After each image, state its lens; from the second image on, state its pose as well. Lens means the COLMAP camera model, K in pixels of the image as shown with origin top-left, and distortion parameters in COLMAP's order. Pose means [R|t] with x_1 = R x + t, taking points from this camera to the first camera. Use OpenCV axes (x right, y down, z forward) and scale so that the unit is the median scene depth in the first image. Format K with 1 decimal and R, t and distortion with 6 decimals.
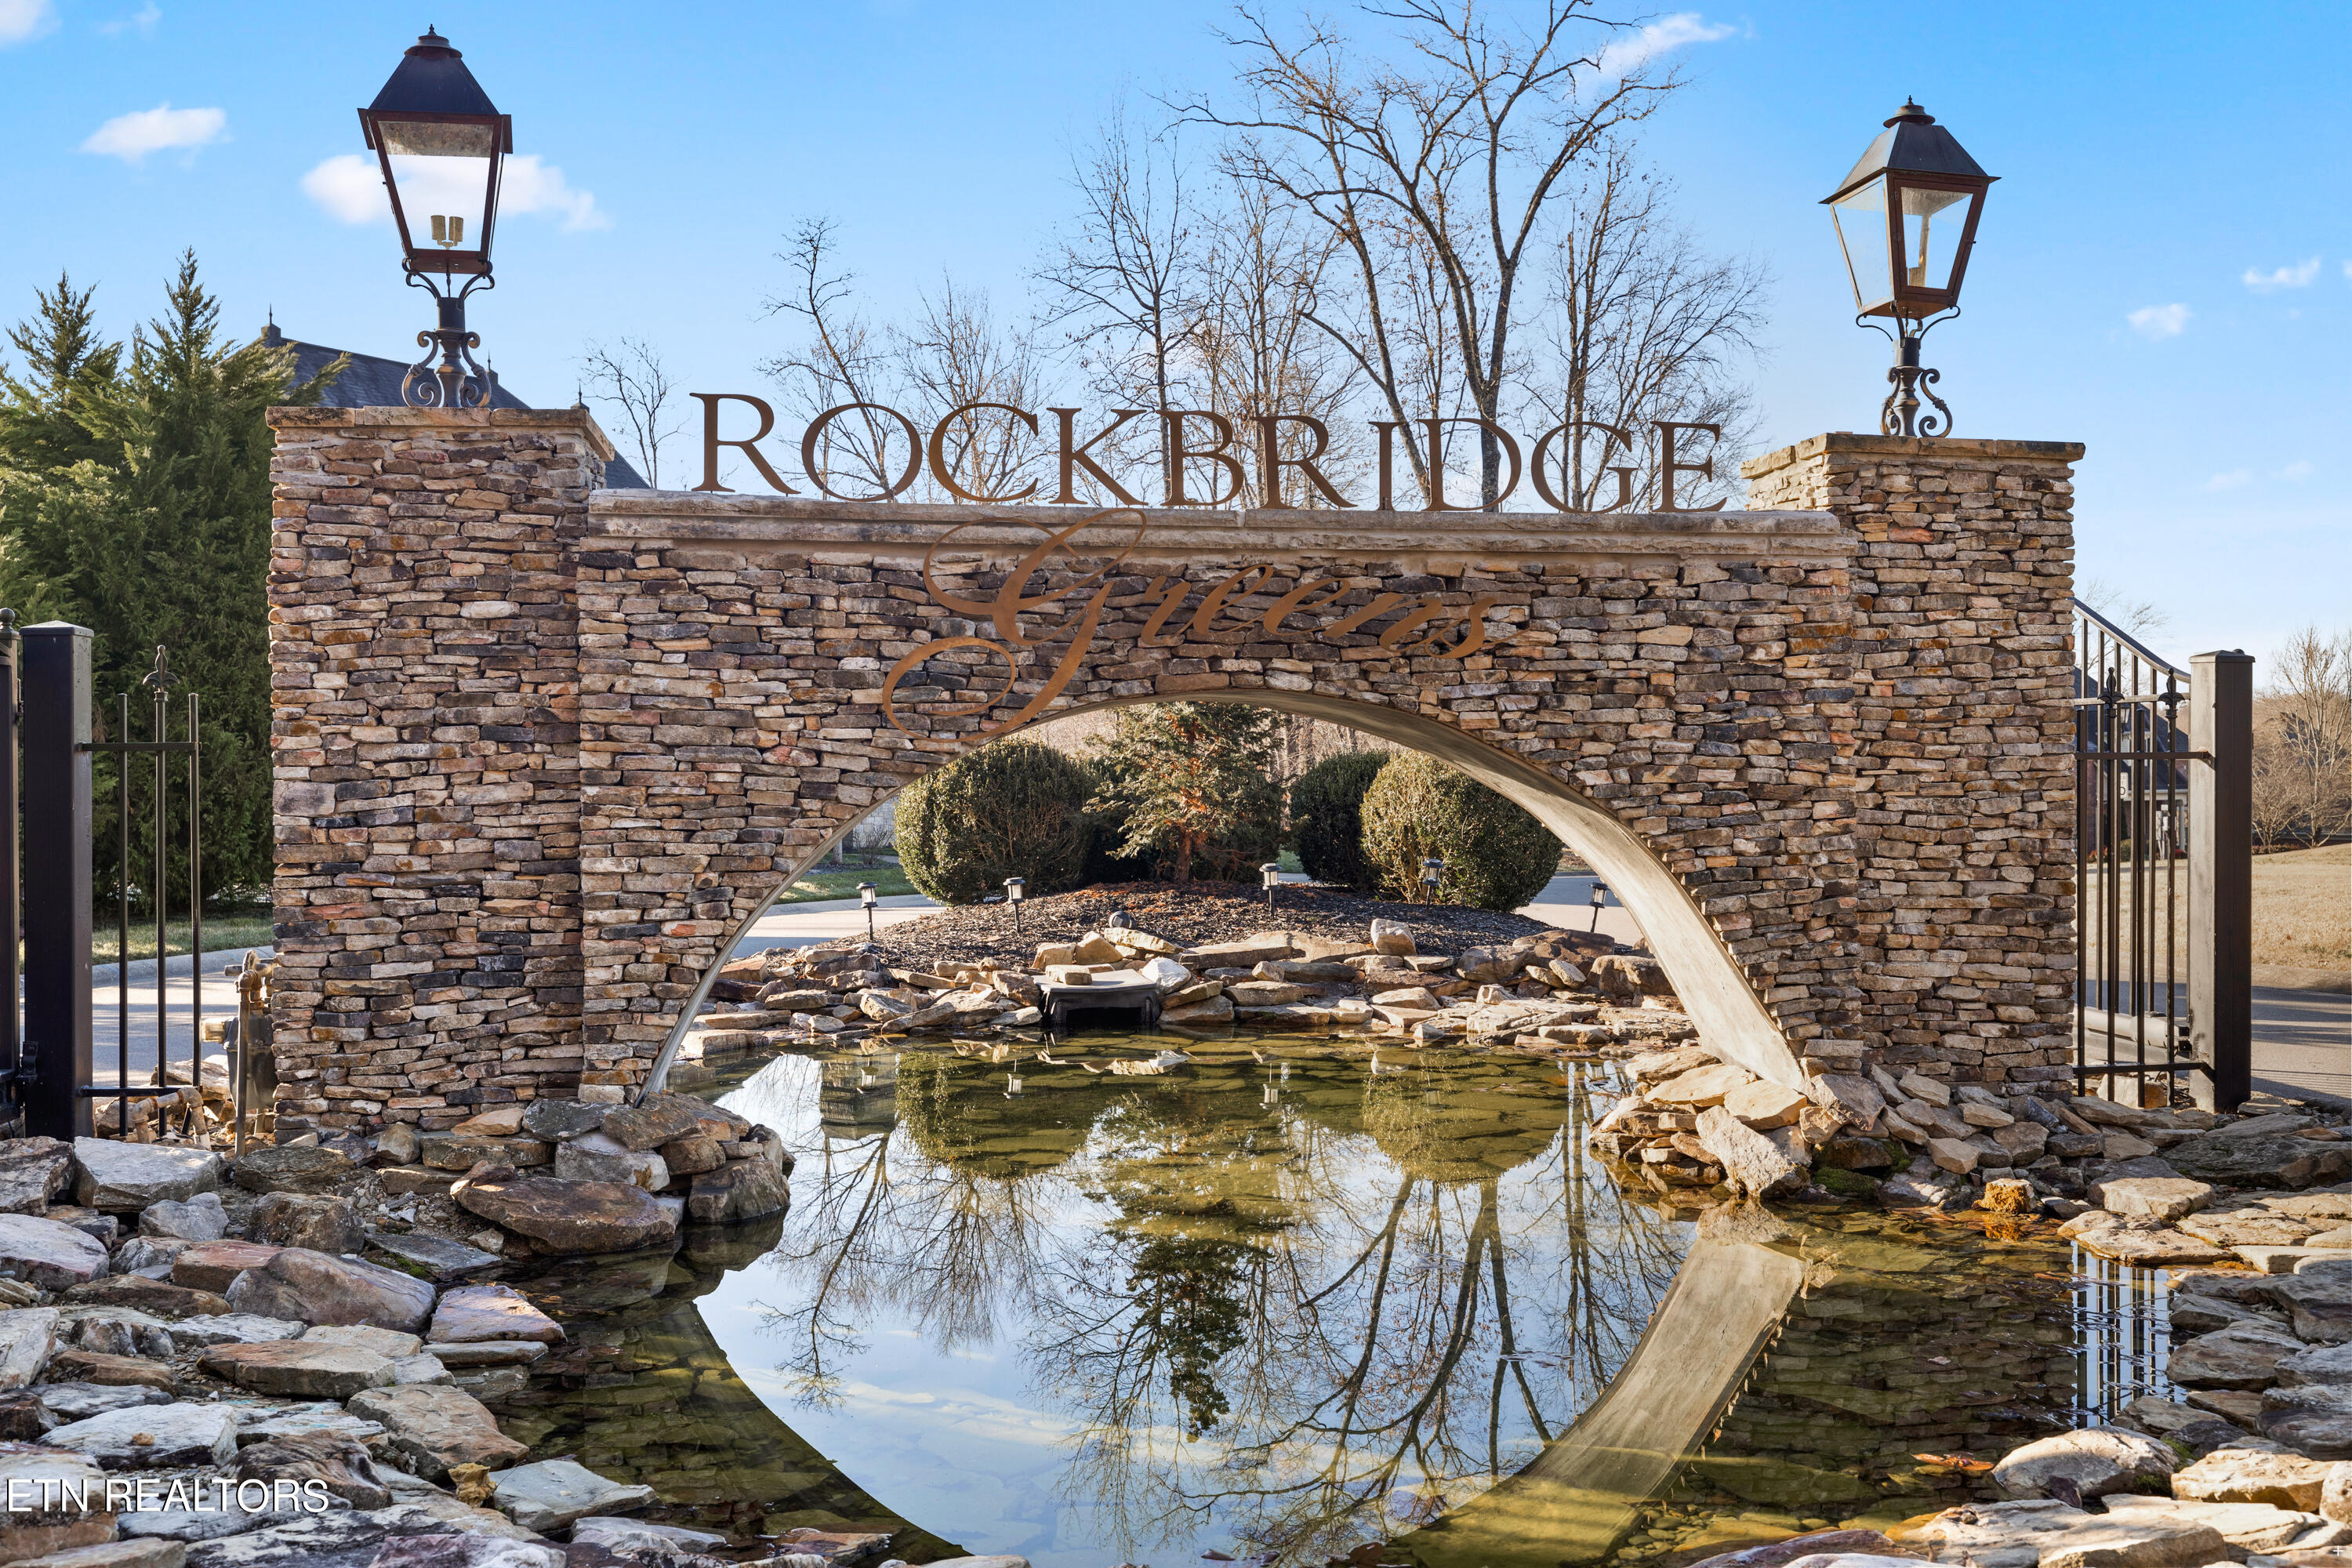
lens RADIAL K [[2259.0, 0, 1175.9], [0, 2259.0, 783.7], [0, 0, 1]] dist [-0.014366, 0.000000]
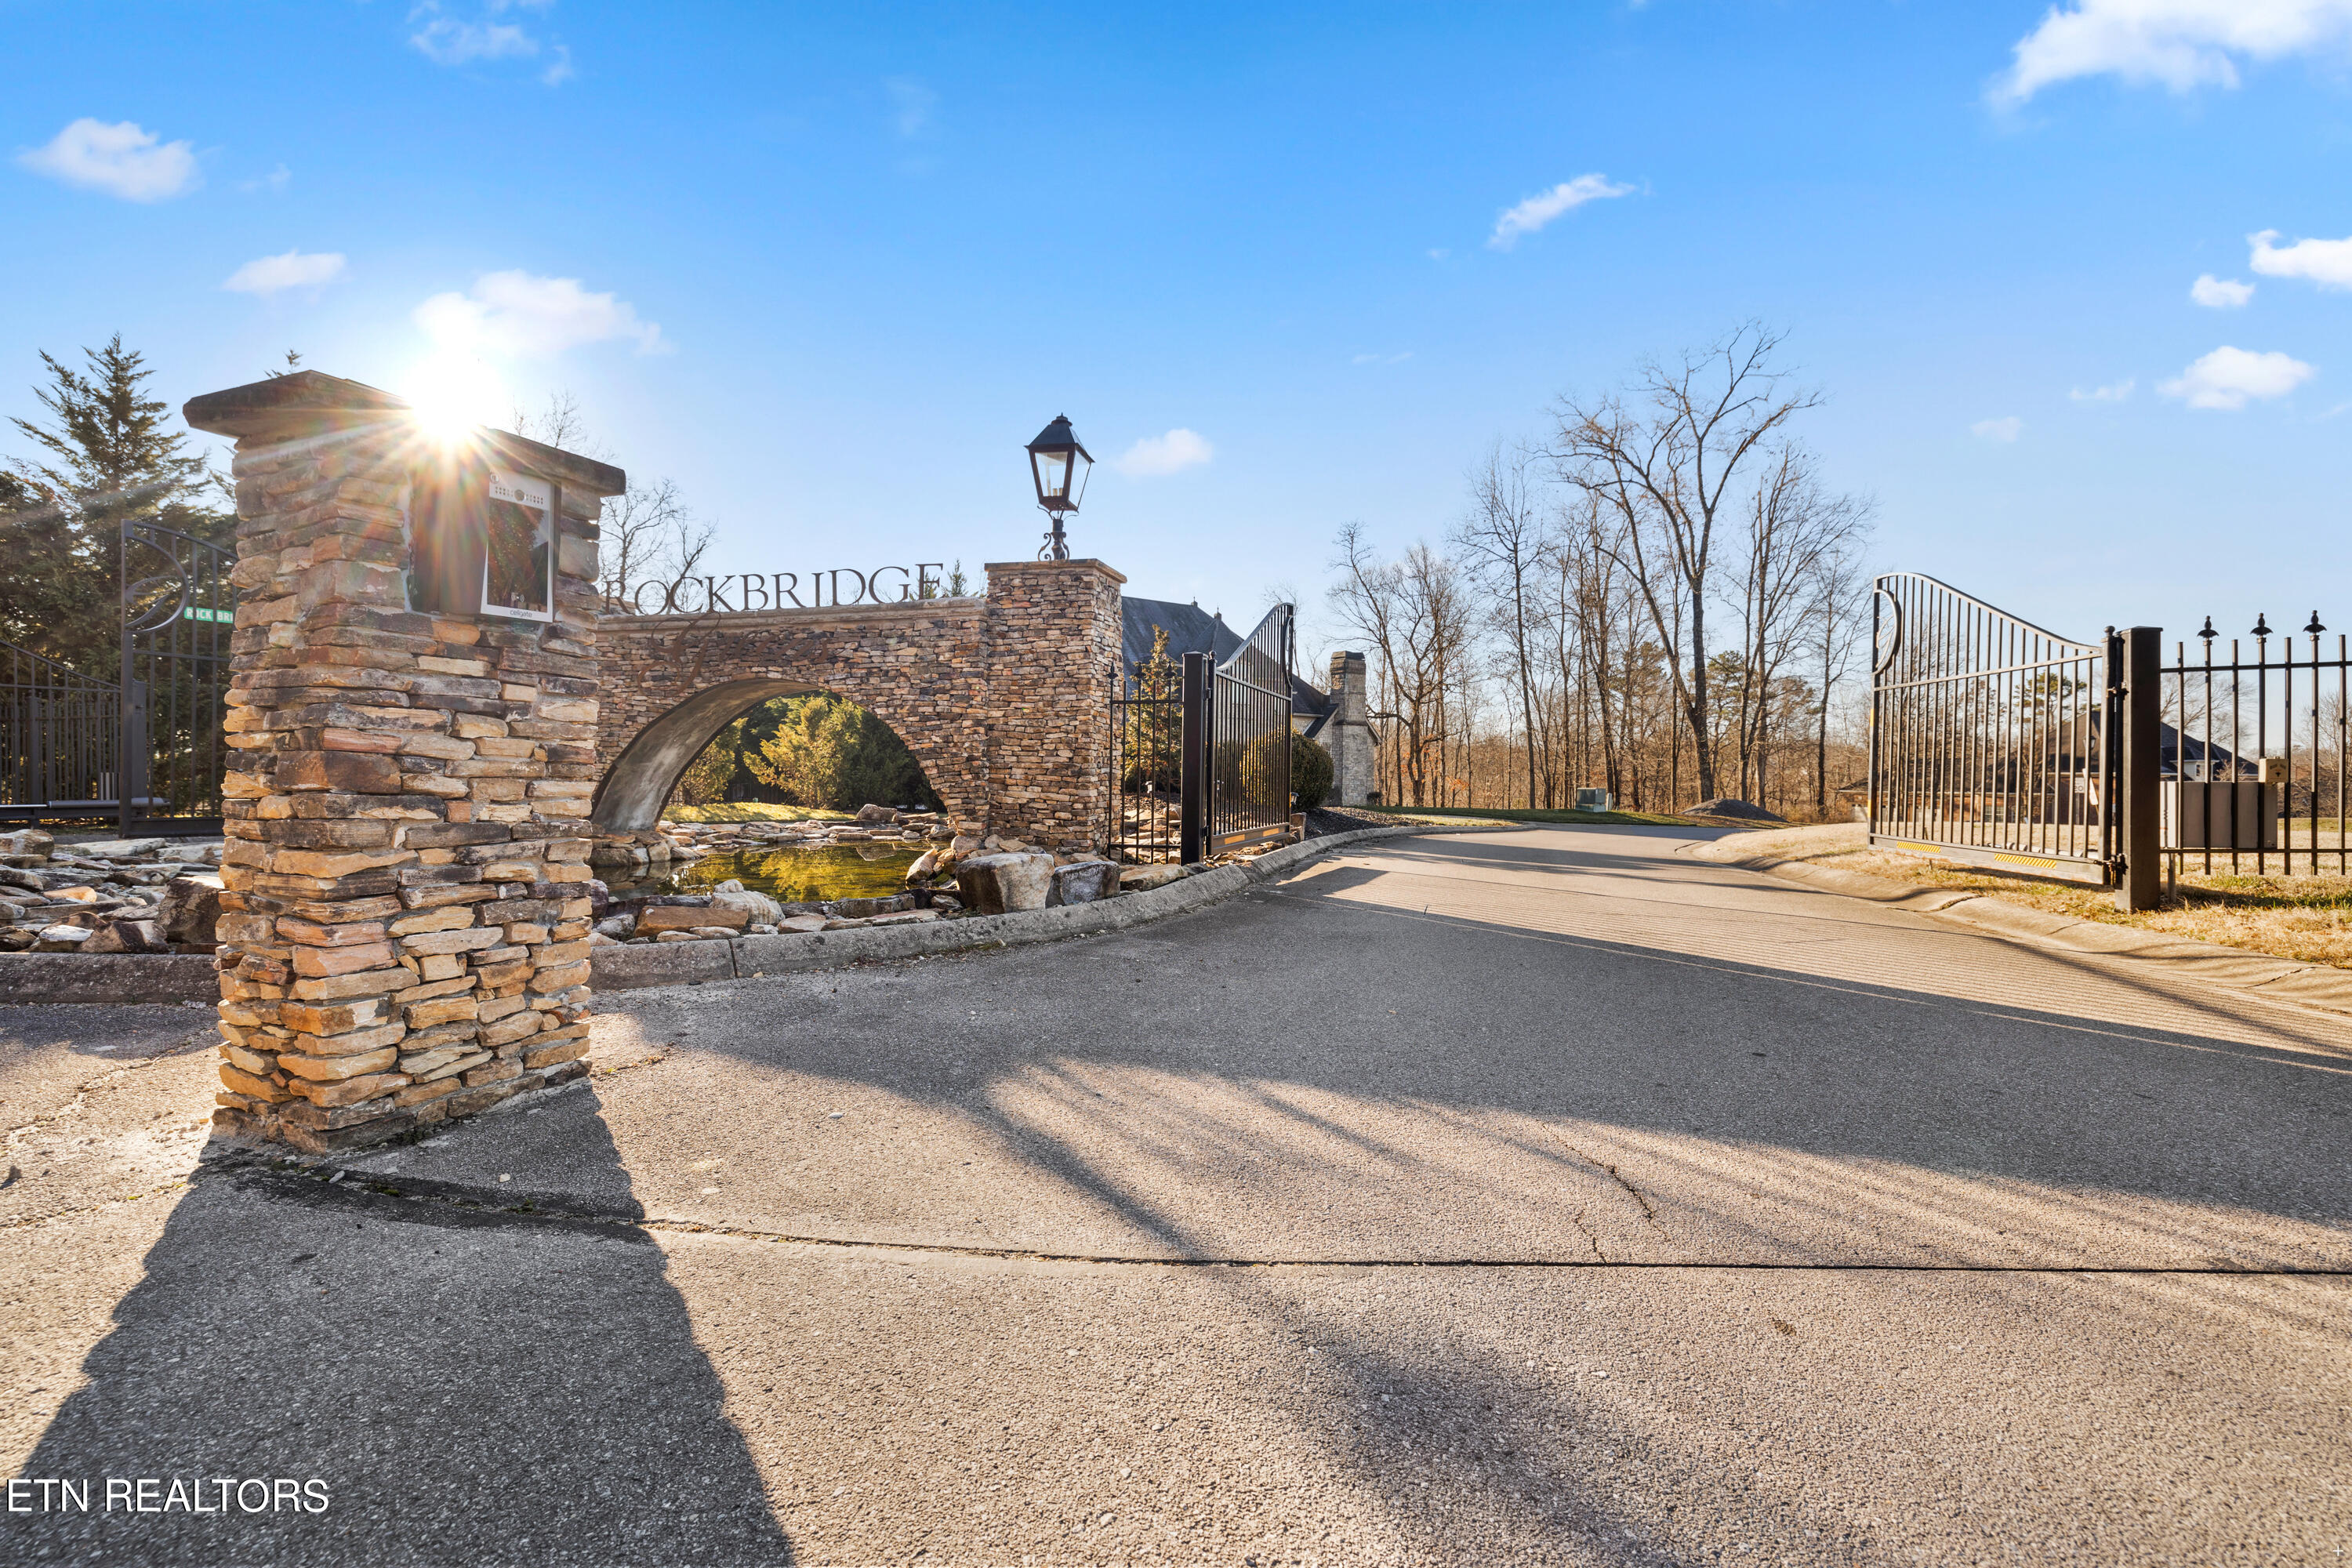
lens RADIAL K [[1036.7, 0, 1175.4], [0, 1036.7, 782.0], [0, 0, 1]] dist [-0.004684, -0.000060]
pose [[0.899320, 0.009235, -0.437194, 0.930727], [-0.013040, 0.999899, -0.005702, 0.073818], [0.437097, 0.010829, 0.899349, 0.125780]]
